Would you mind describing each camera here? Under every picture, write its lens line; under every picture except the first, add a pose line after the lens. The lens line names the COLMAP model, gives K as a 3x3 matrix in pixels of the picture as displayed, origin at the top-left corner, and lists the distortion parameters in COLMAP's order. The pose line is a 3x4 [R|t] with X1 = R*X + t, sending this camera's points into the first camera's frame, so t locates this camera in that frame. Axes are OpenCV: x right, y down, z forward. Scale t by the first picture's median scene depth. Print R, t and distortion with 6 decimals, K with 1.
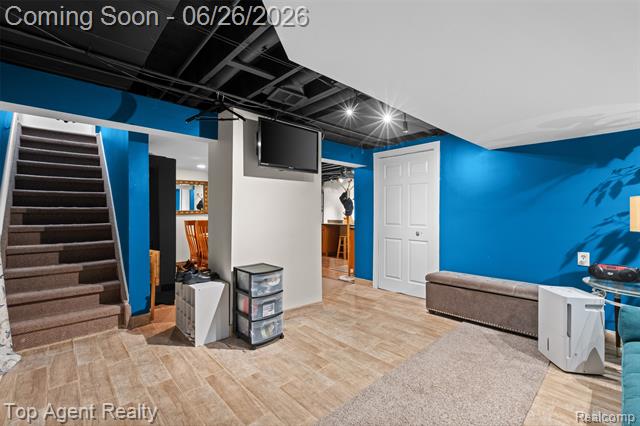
lens RADIAL K [[283.1, 0, 319.0], [0, 283.1, 215.9], [0, 0, 1]] dist [-0.000134, -0.000401]
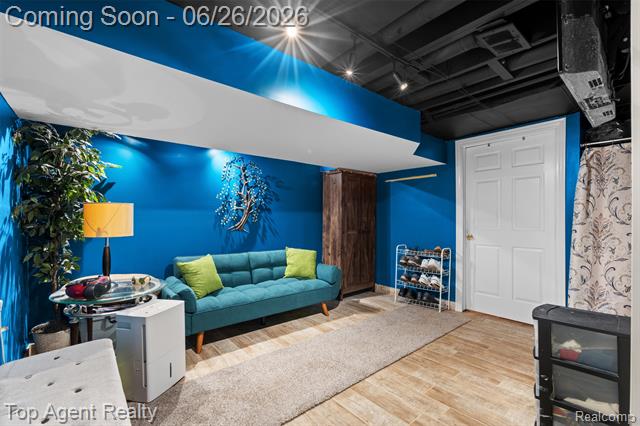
lens RADIAL K [[283.1, 0, 319.0], [0, 283.1, 215.9], [0, 0, 1]] dist [-0.000134, -0.000401]
pose [[-0.998670, 0.000775, 0.051545, 0.316961], [0.000871, 0.999998, 0.001844, -0.020408], [-0.051544, 0.001887, -0.998669, 1.868959]]
